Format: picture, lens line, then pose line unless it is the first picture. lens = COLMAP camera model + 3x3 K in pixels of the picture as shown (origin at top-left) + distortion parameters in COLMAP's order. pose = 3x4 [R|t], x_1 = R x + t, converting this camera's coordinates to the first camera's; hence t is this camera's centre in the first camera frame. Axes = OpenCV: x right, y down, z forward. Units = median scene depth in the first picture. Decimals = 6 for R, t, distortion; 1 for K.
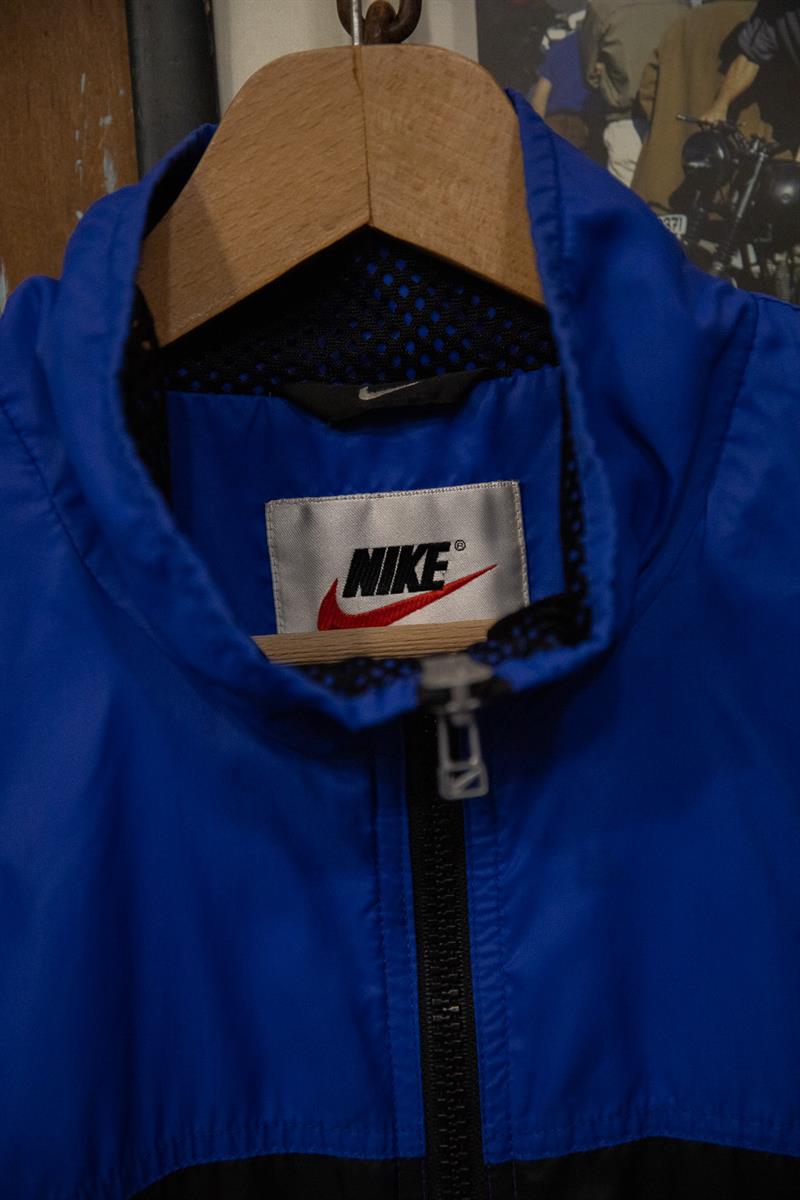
lens RADIAL K [[2107.1, 0, 396.7], [0, 2107.1, 602.1], [0, 0, 1]] dist [0.111078, 0.000000]
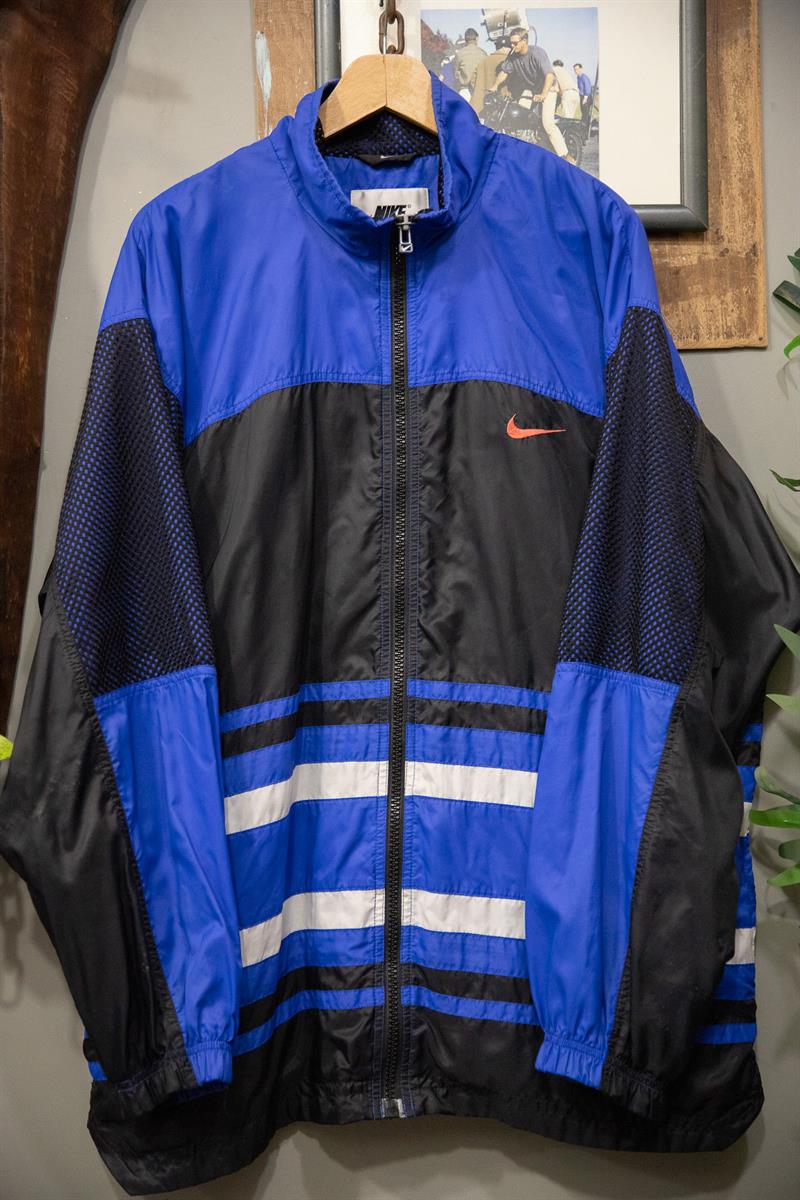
lens RADIAL K [[1628.1, 0, 400.8], [0, 1628.1, 600.6], [0, 0, 1]] dist [0.093029, 0.000000]
pose [[0.999094, 0.042380, 0.003836, 0.033614], [-0.041781, 0.994069, -0.100401, 0.854201], [-0.008068, 0.100150, 0.994940, -1.501368]]
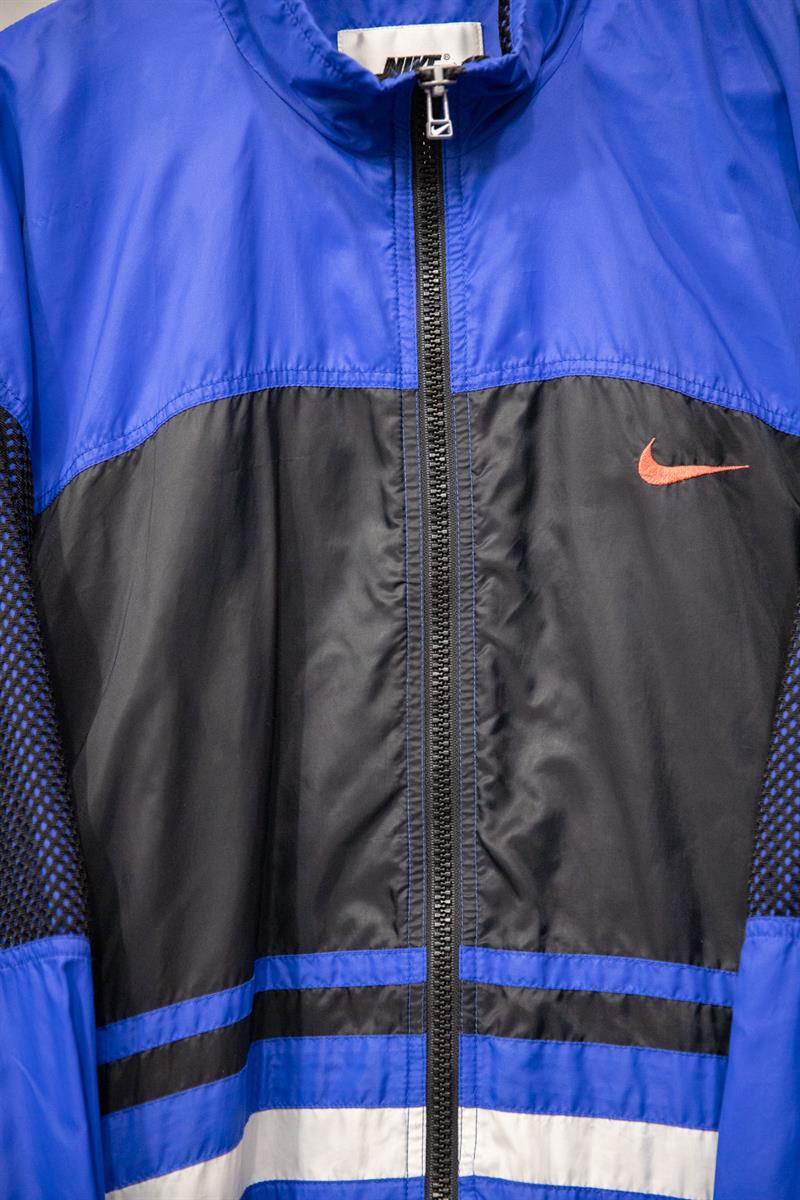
lens RADIAL K [[2107.1, 0, 394.5], [0, 2107.1, 605.8], [0, 0, 1]] dist [0.111078, 0.000000]
pose [[0.999078, 0.022594, -0.036511, 0.062426], [-0.027019, 0.991707, -0.125647, 0.663884], [0.033369, 0.126518, 0.991403, -0.718237]]
